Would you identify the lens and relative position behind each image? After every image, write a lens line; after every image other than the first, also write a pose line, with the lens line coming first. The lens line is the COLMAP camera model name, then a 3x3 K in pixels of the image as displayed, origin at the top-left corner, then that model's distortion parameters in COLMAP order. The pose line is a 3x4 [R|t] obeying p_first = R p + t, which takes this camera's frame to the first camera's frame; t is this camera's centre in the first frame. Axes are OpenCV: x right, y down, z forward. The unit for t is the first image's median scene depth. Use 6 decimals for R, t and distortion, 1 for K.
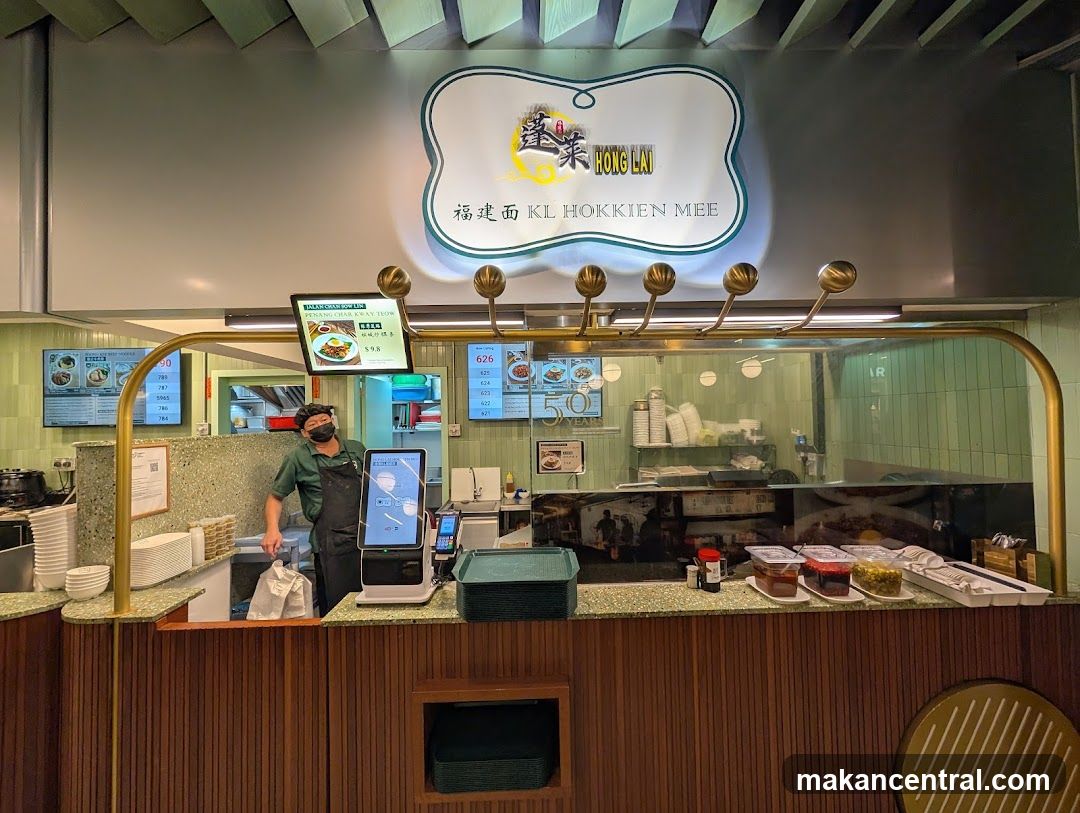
lens RADIAL K [[400.6, 0, 541.0], [0, 400.6, 407.7], [0, 0, 1]] dist [-0.000654, -0.000280]
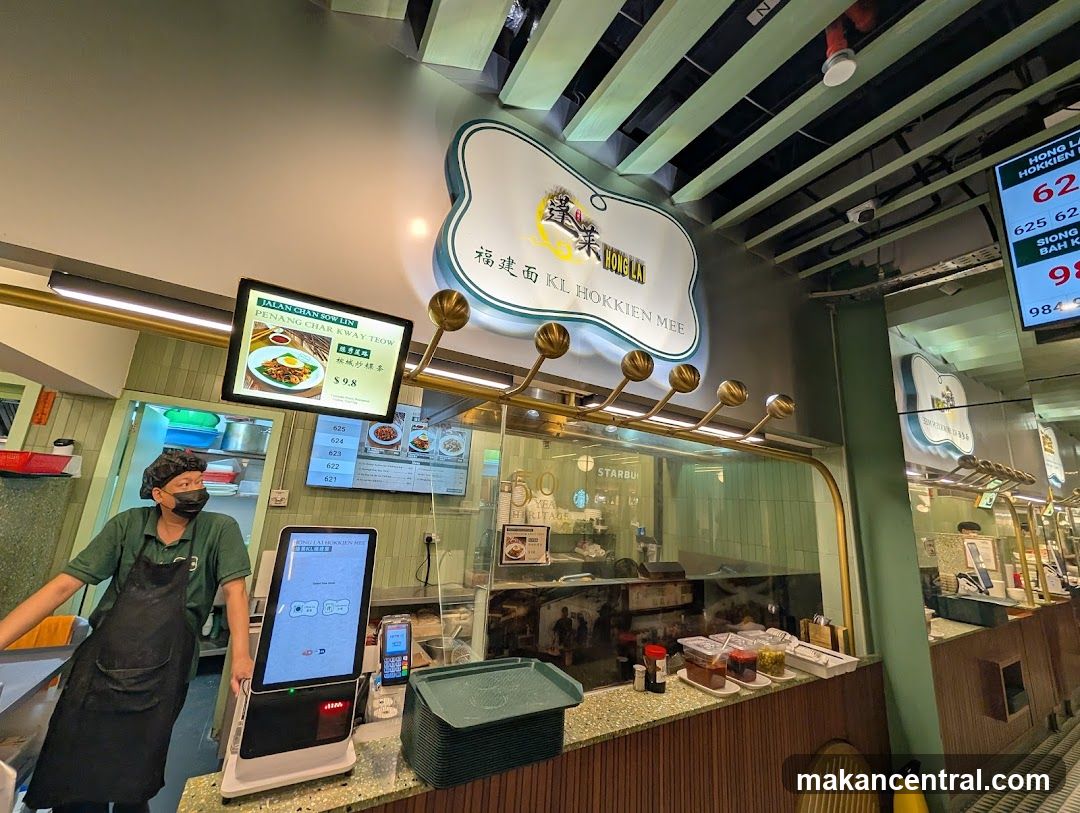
lens RADIAL K [[408.0, 0, 534.6], [0, 408.0, 409.9], [0, 0, 1]] dist [-0.001599, 0.000086]
pose [[0.871858, 0.180309, 0.455359, -0.440230], [-0.094604, 0.974254, -0.204642, 0.020453], [-0.480535, 0.135339, 0.866470, 0.201644]]
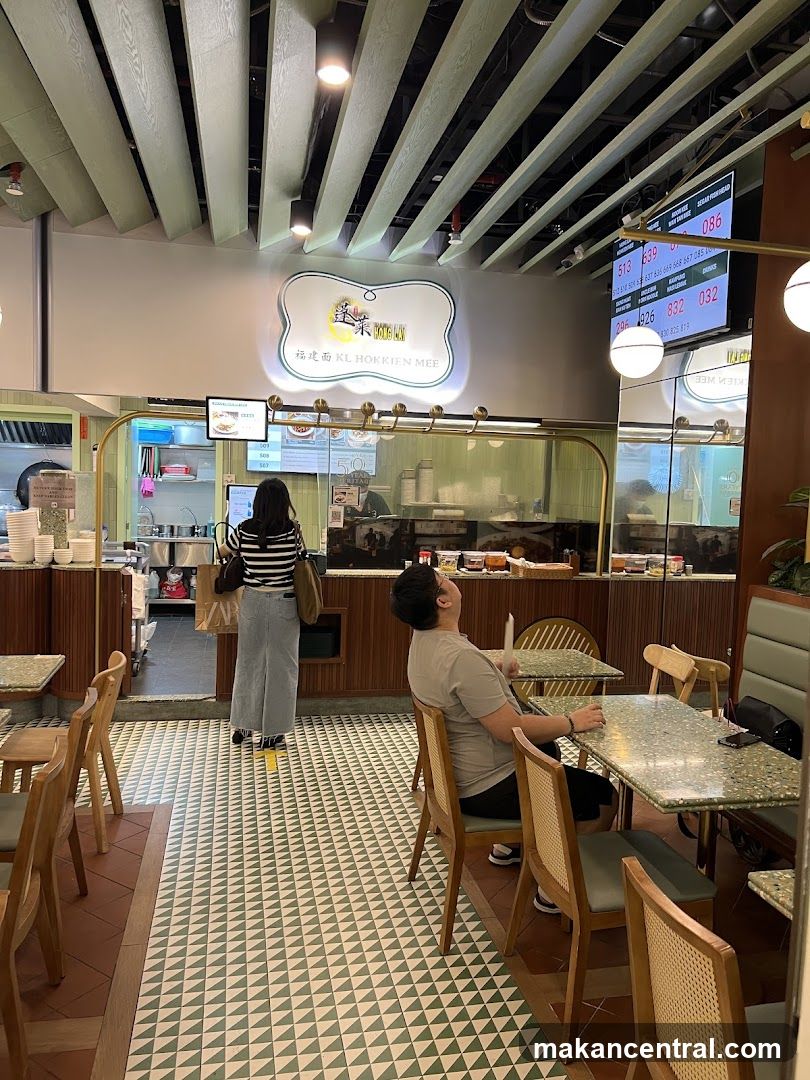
lens RADIAL K [[790.9, 0, 405.0], [0, 790.9, 540.0], [0, 0, 1]] dist [0.043926, -0.000749]
pose [[0.983443, 0.041517, 0.176396, -0.320448], [-0.058719, 0.993891, 0.093444, -0.018179], [-0.171439, -0.102255, 0.979874, -2.621050]]
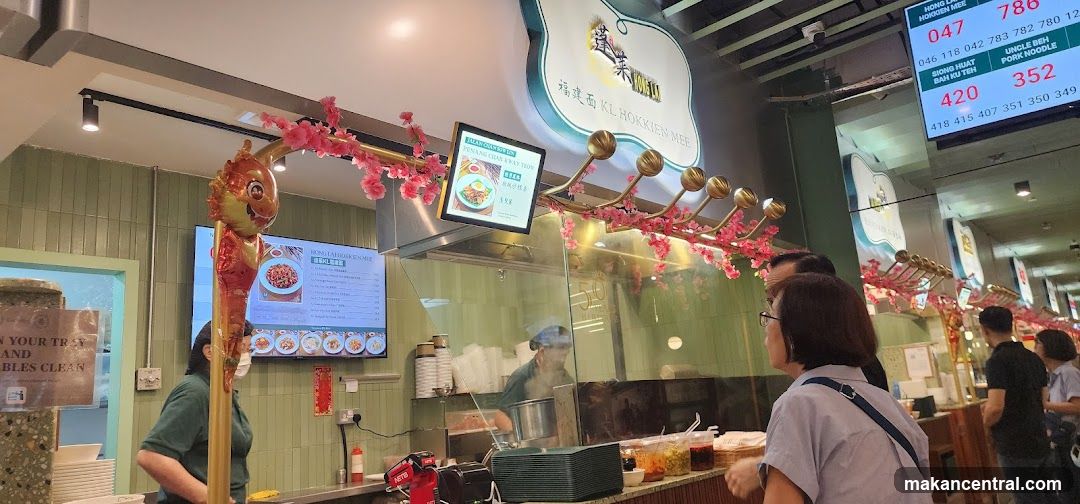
lens RADIAL K [[709.5, 0, 540.0], [0, 709.5, 252.0], [0, 0, 1]] dist [0.097997, -0.112641]
pose [[0.669853, 0.124295, 0.732016, -1.482284], [0.048542, 0.976448, -0.210219, 0.294594], [-0.740905, 0.176349, 0.648043, -0.058090]]
